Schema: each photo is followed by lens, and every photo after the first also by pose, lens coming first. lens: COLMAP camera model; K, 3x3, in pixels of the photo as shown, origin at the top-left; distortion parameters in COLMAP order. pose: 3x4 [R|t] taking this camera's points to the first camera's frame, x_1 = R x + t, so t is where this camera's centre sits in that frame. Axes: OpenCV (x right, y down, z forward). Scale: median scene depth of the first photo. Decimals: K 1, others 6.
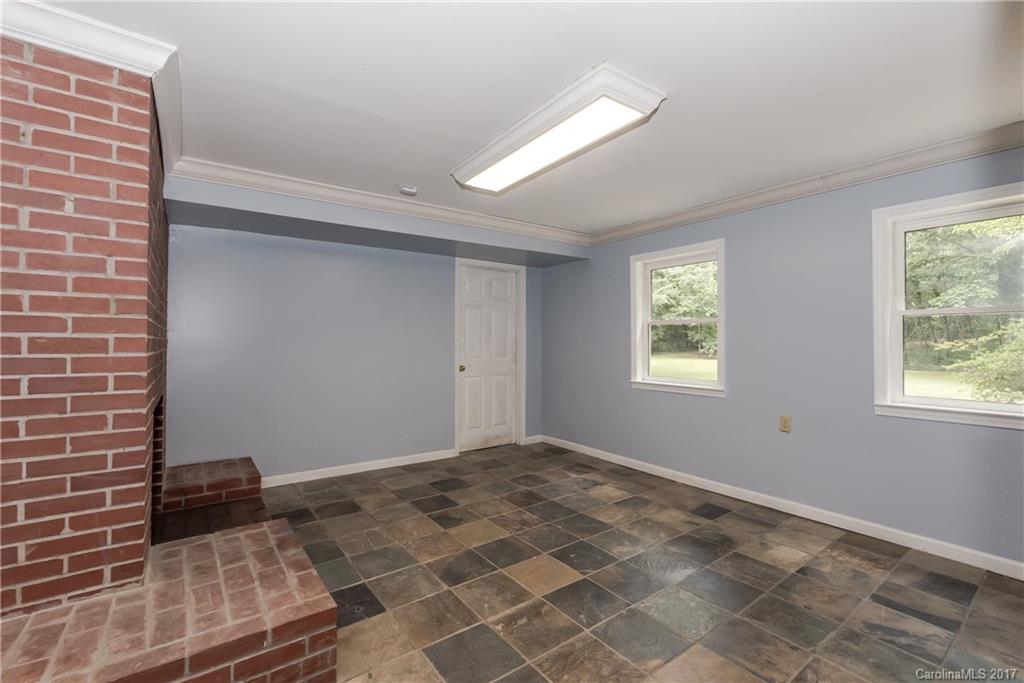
lens RADIAL K [[449.3, 0, 509.8], [0, 449.3, 338.0], [0, 0, 1]] dist [-0.000217, -0.000062]
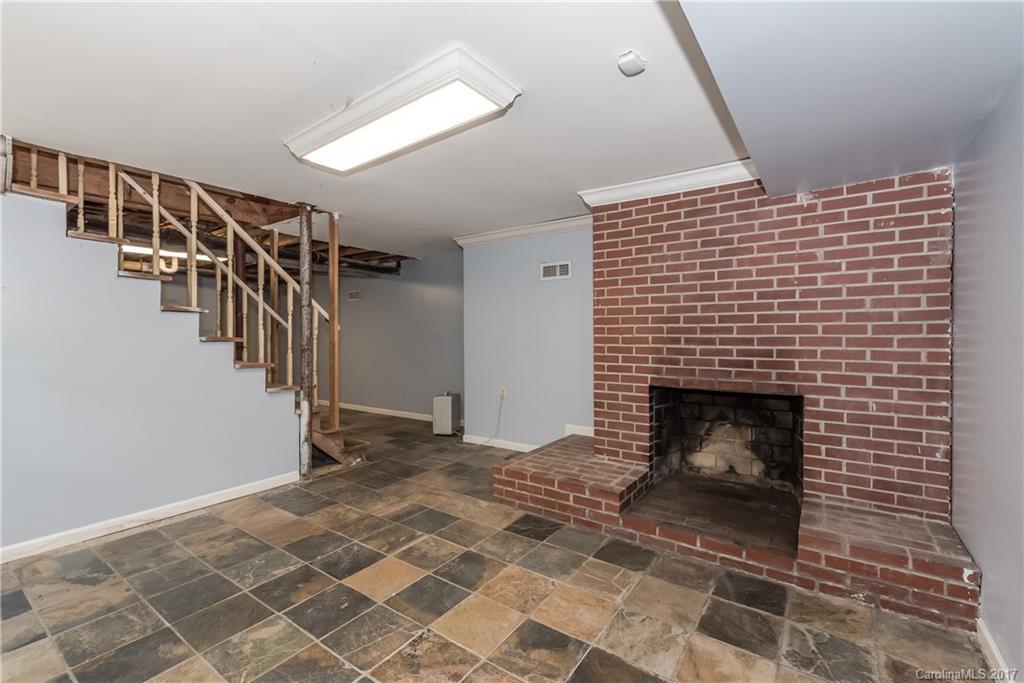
lens RADIAL K [[449.3, 0, 509.8], [0, 449.3, 338.0], [0, 0, 1]] dist [-0.000217, -0.000062]
pose [[-0.953896, 0.001059, -0.300135, 0.114489], [0.001059, 0.999999, 0.000163, 0.006098], [0.300135, -0.000162, -0.953897, 2.162362]]
